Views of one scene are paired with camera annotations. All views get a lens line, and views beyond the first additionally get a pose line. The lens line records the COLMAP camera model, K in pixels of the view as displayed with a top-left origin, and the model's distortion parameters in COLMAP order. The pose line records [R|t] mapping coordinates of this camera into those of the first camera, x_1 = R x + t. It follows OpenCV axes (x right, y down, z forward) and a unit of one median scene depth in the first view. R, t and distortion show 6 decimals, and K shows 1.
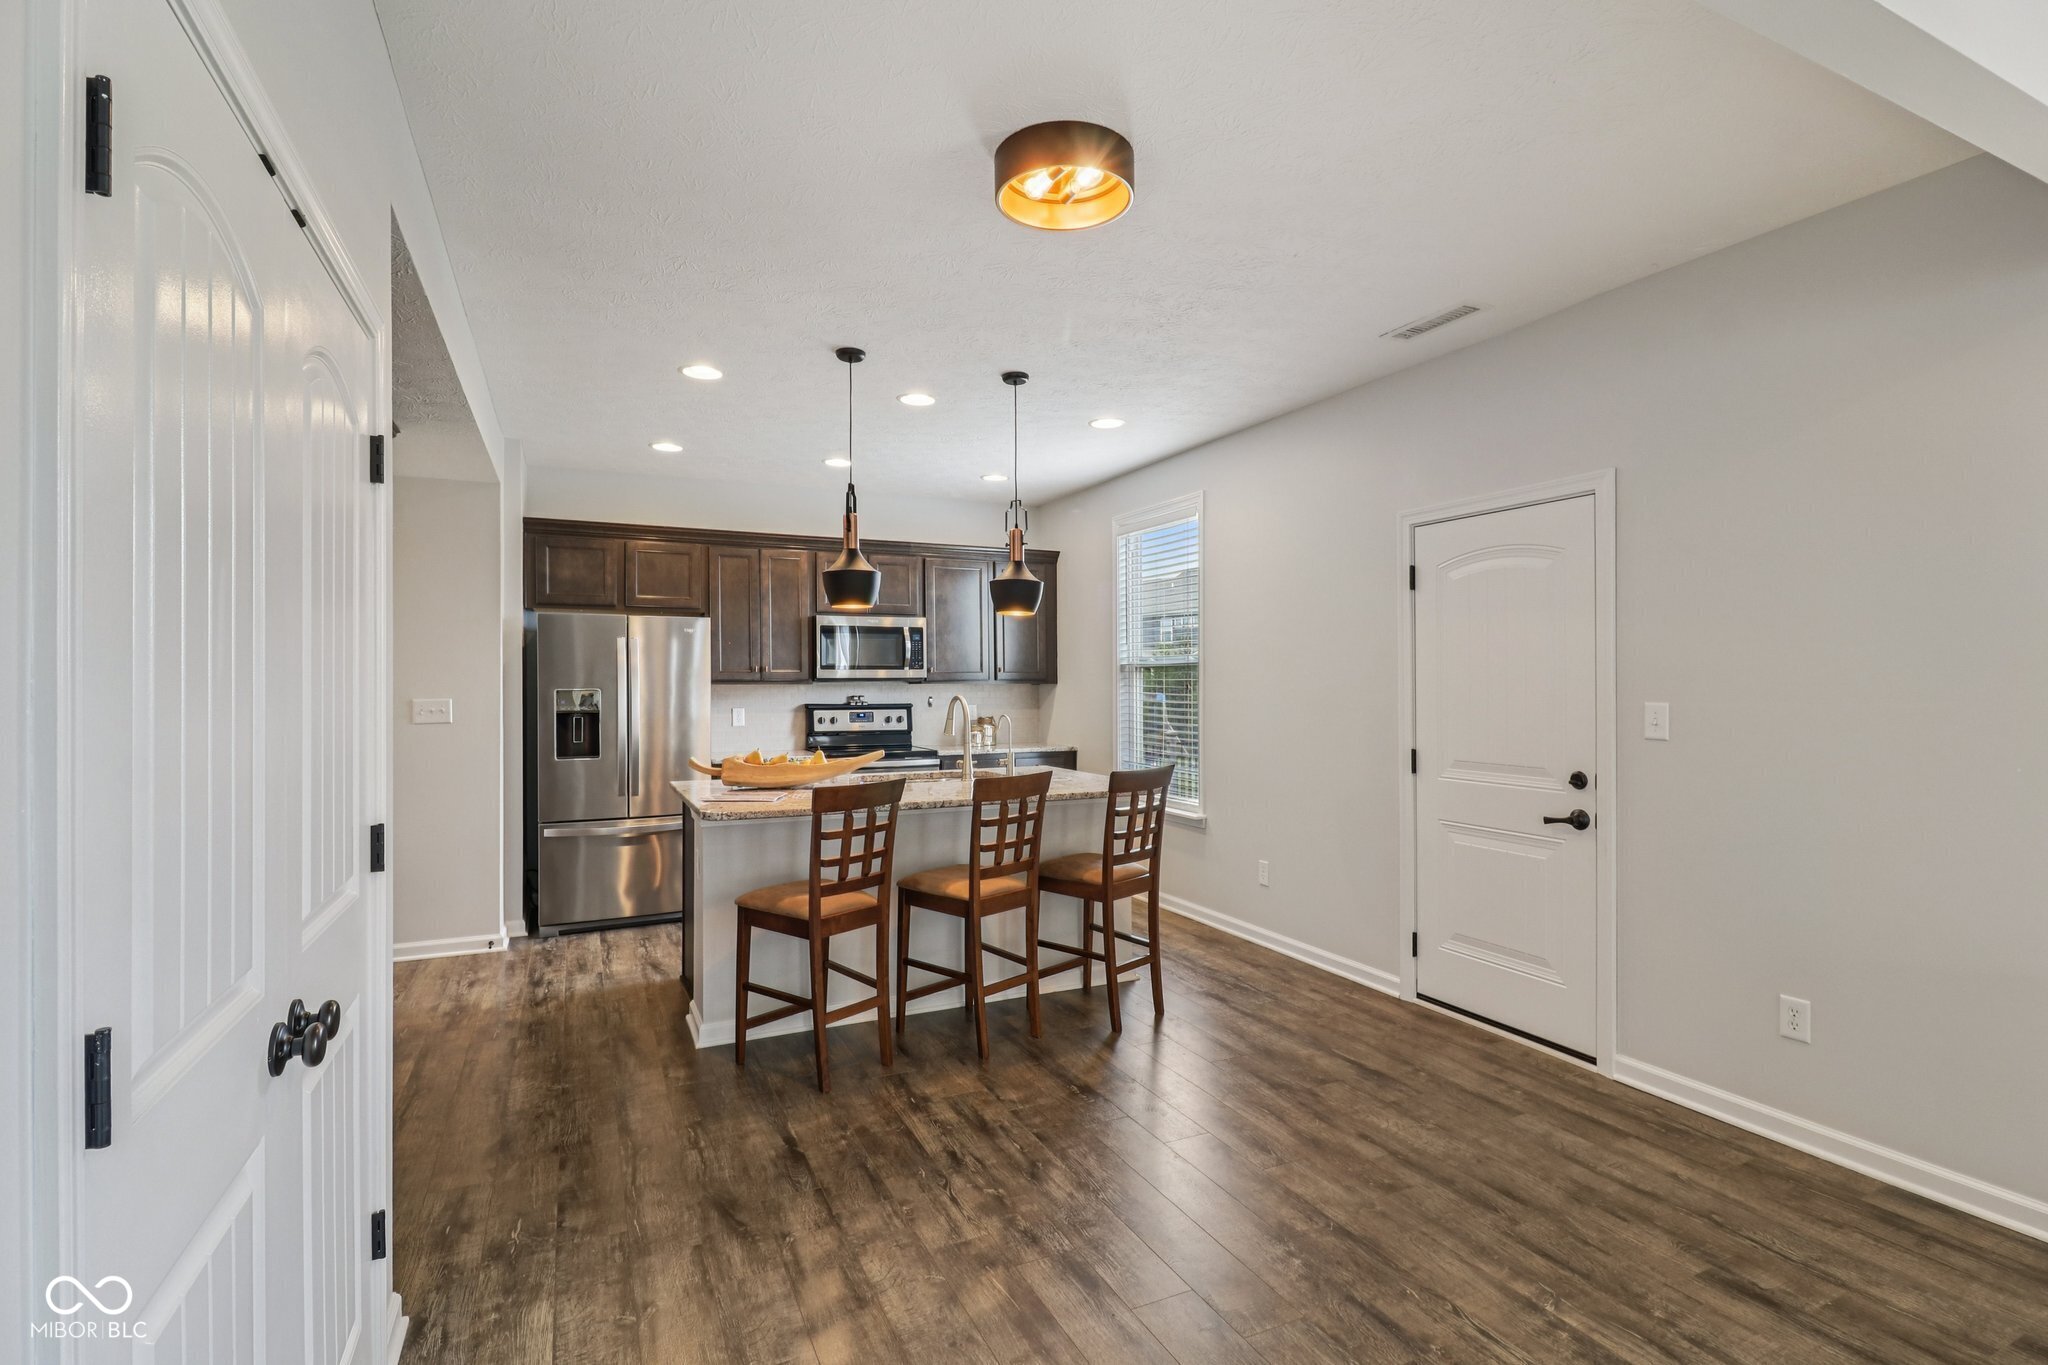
lens RADIAL K [[987.0, 0, 1020.4], [0, 987.0, 681.6], [0, 0, 1]] dist [-0.020275, -0.001033]
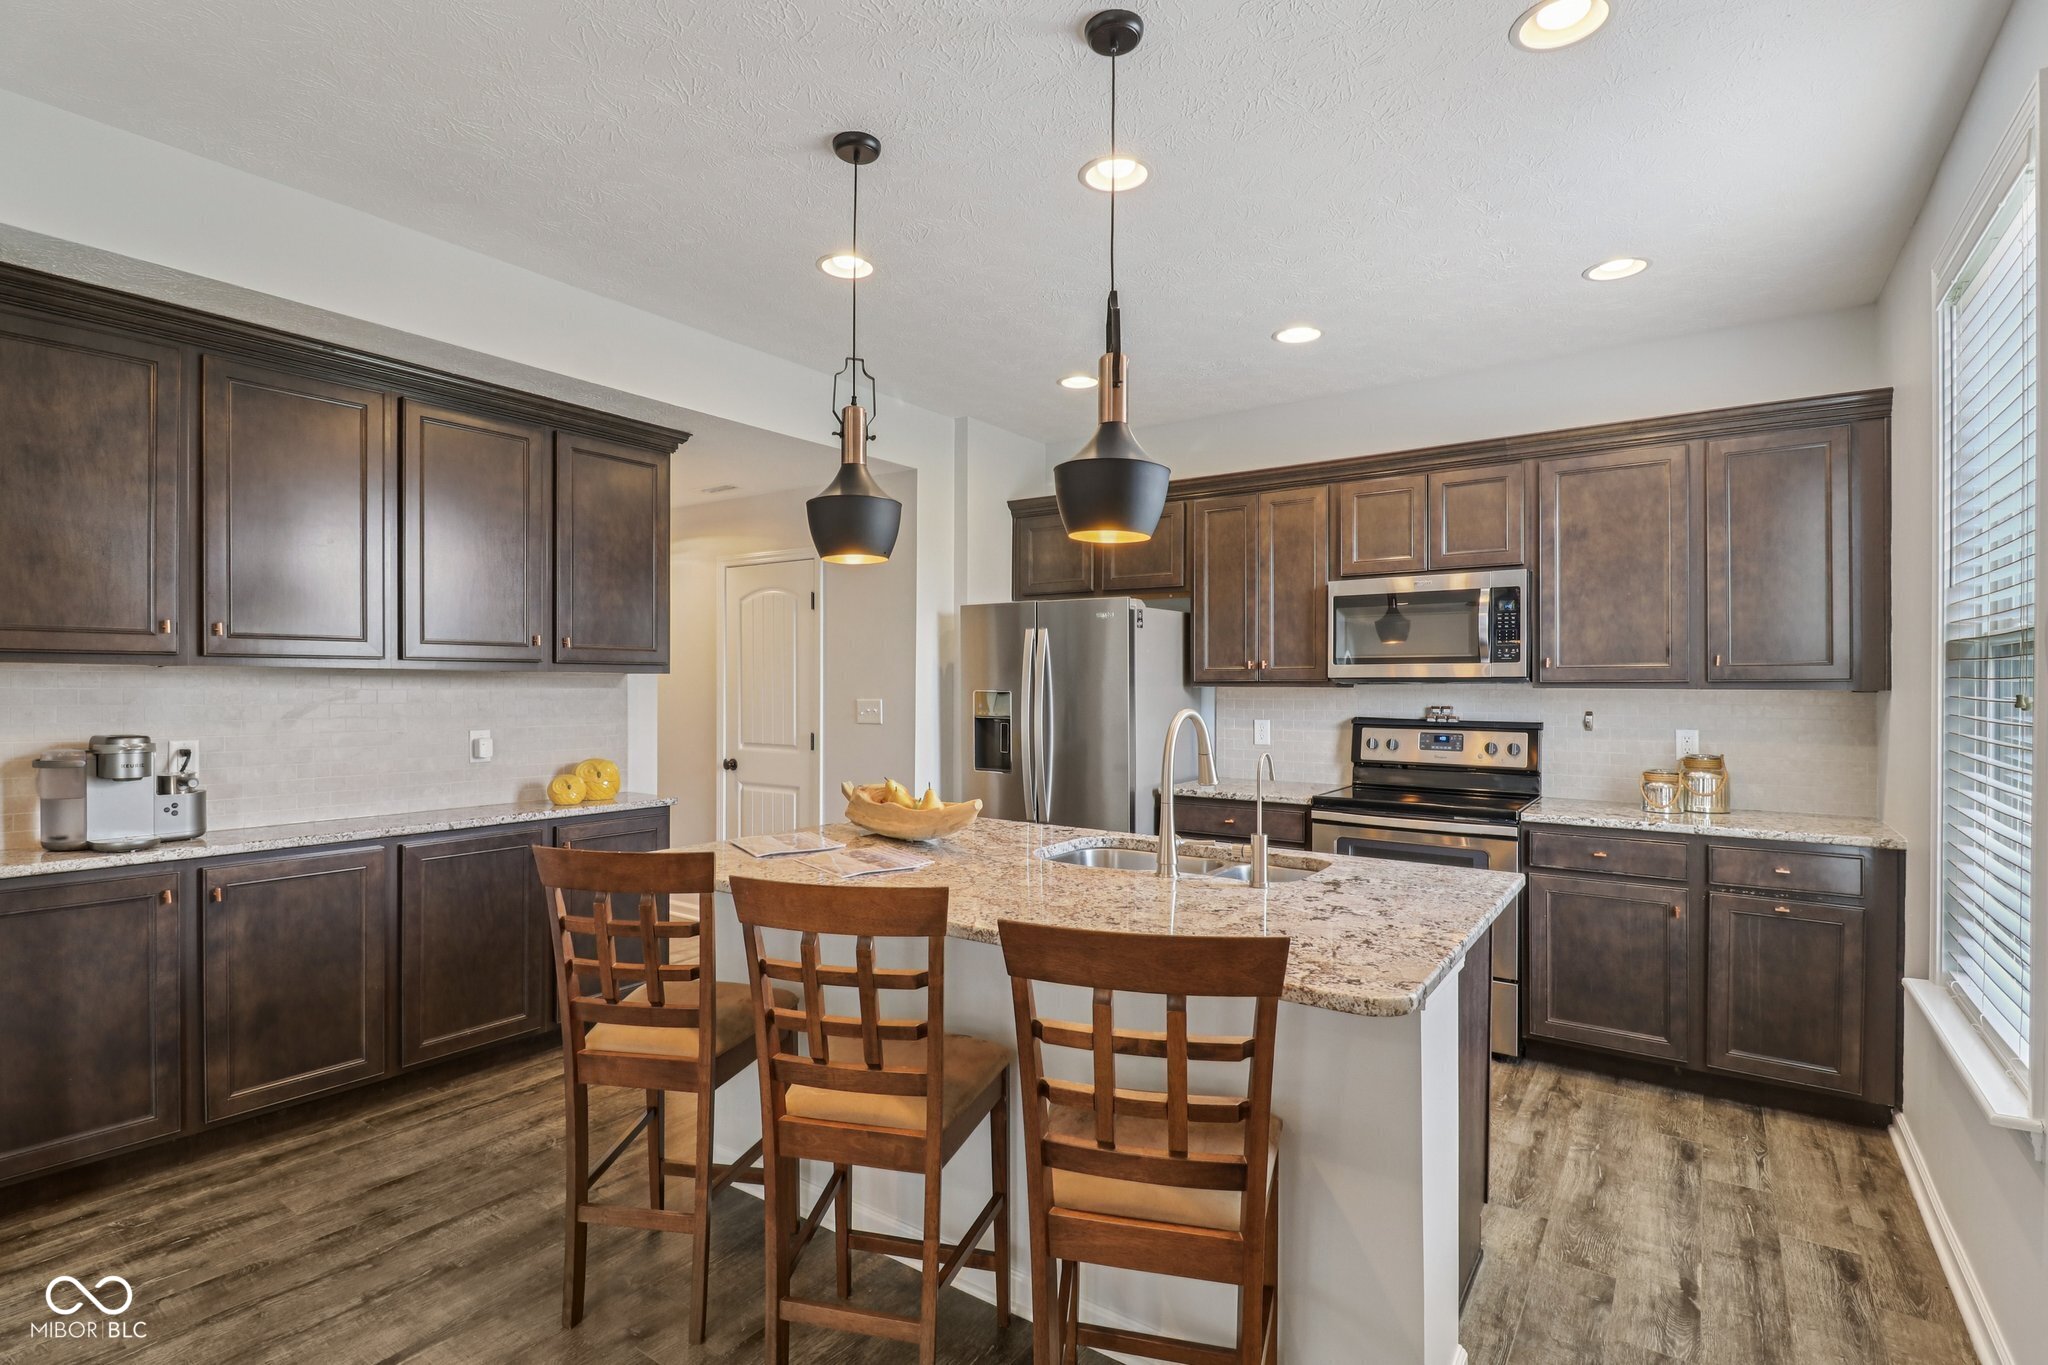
lens RADIAL K [[987.0, 0, 1022.4], [0, 987.0, 679.2], [0, 0, 1]] dist [-0.020275, -0.001033]
pose [[0.474193, 0.001306, -0.880420, 0.255869], [-0.003103, 0.999995, -0.000188, -0.001838], [0.880416, 0.002821, 0.474194, 0.493105]]
